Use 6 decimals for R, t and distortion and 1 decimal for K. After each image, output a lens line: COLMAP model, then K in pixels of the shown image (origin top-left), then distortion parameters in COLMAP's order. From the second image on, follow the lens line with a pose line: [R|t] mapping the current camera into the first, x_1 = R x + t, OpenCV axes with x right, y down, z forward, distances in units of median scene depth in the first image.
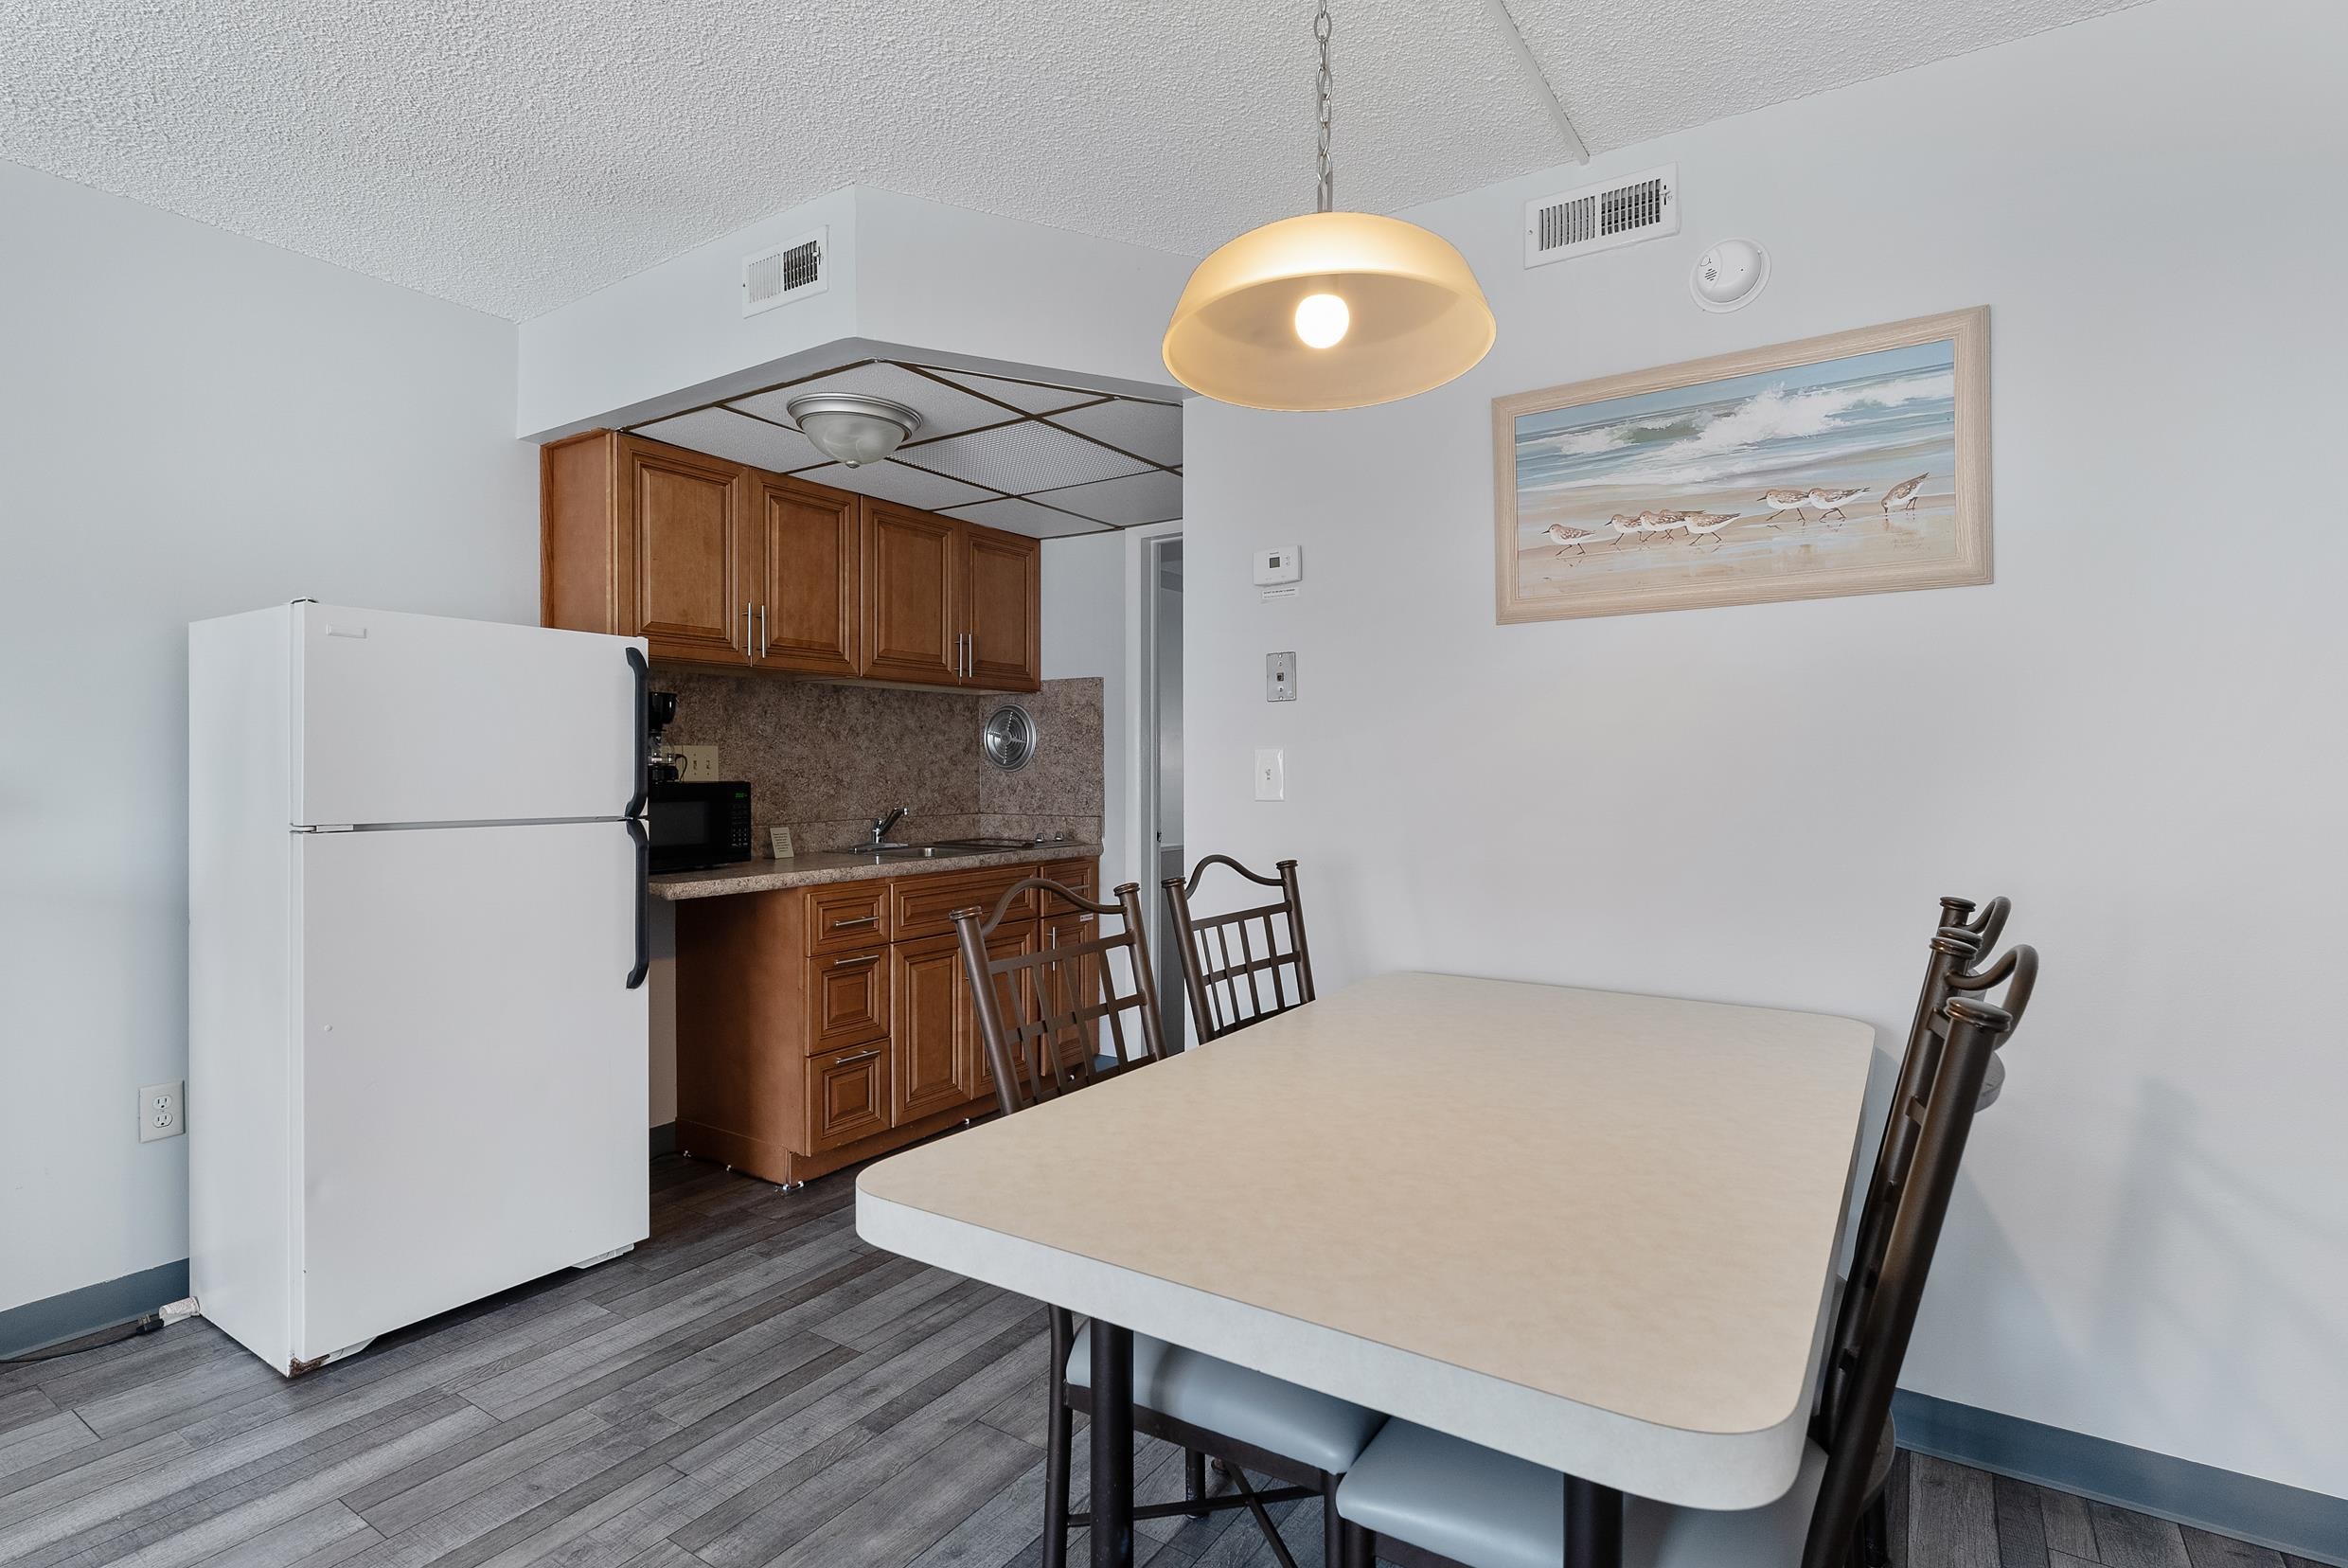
lens RADIAL K [[1122.7, 0, 1152.0], [0, 1122.7, 775.4], [0, 0, 1]] dist [0.022313, -0.000221]
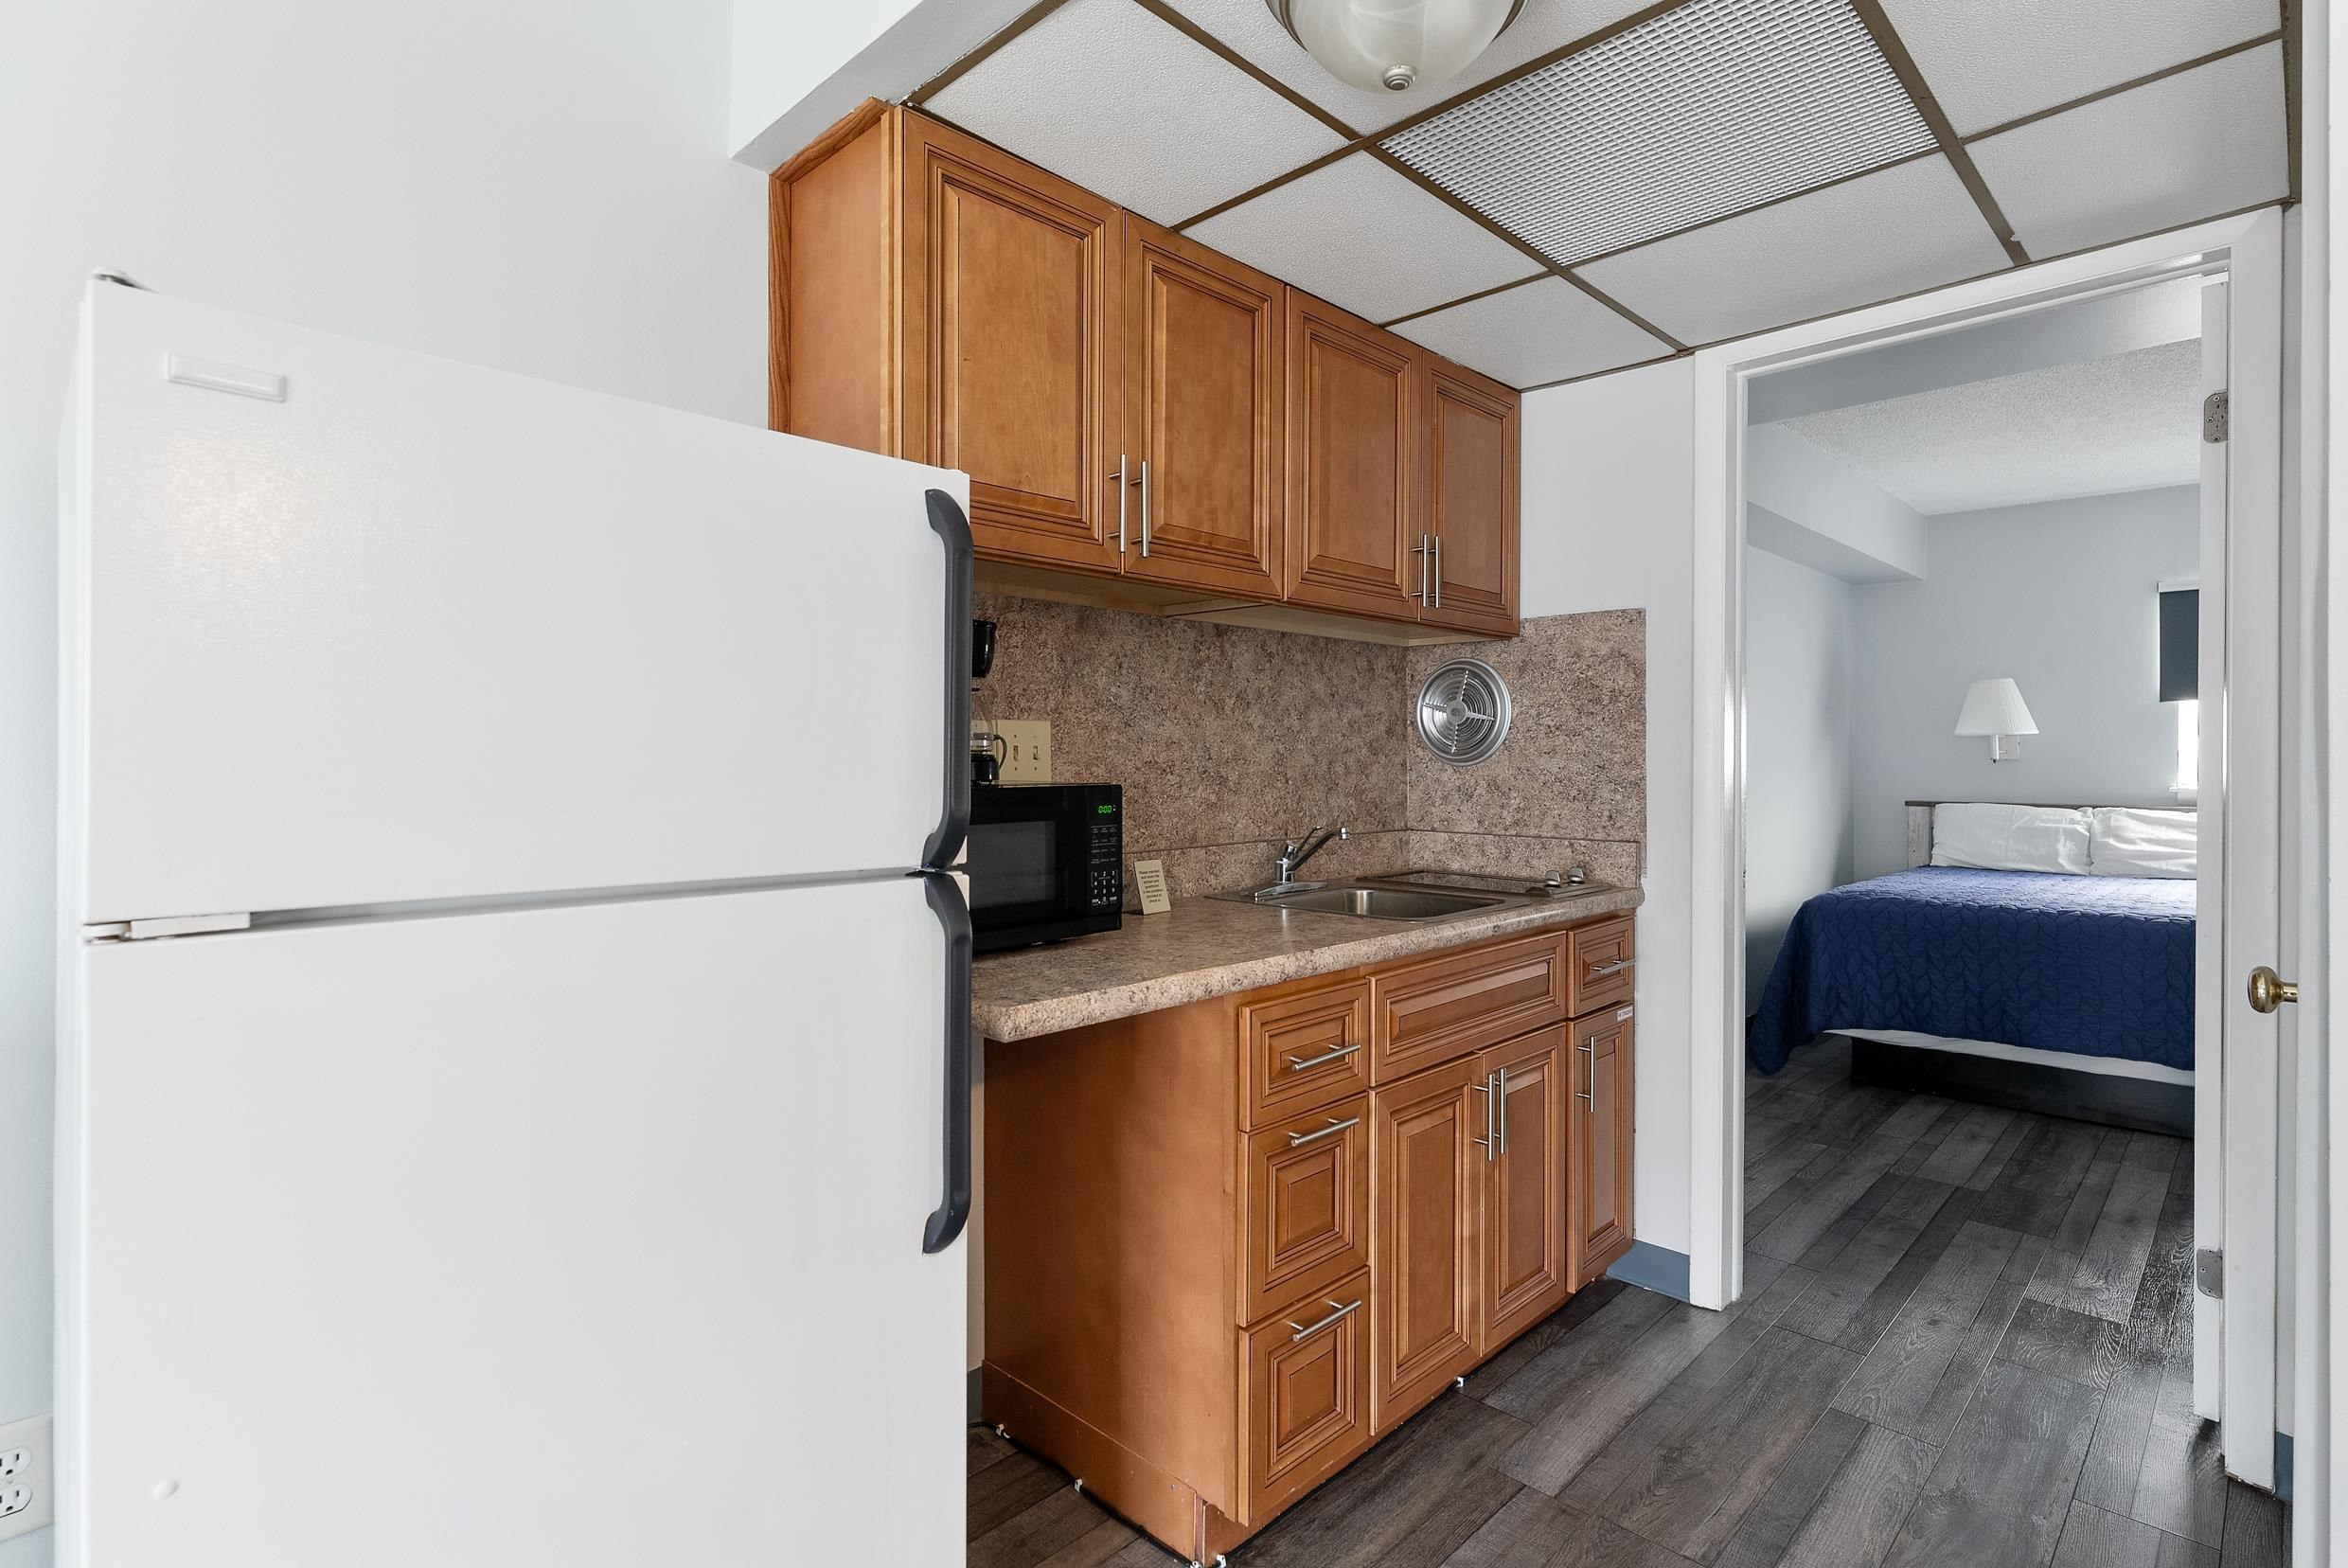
lens RADIAL K [[1139.8, 0, 1178.8], [0, 1139.8, 763.8], [0, 0, 1]] dist [0.016709, 0.000076]
pose [[0.983703, 0.003914, -0.179756, -0.216050], [-0.004307, 0.999989, -0.001796, -0.003110], [0.179747, 0.002541, 0.983710, 0.433619]]
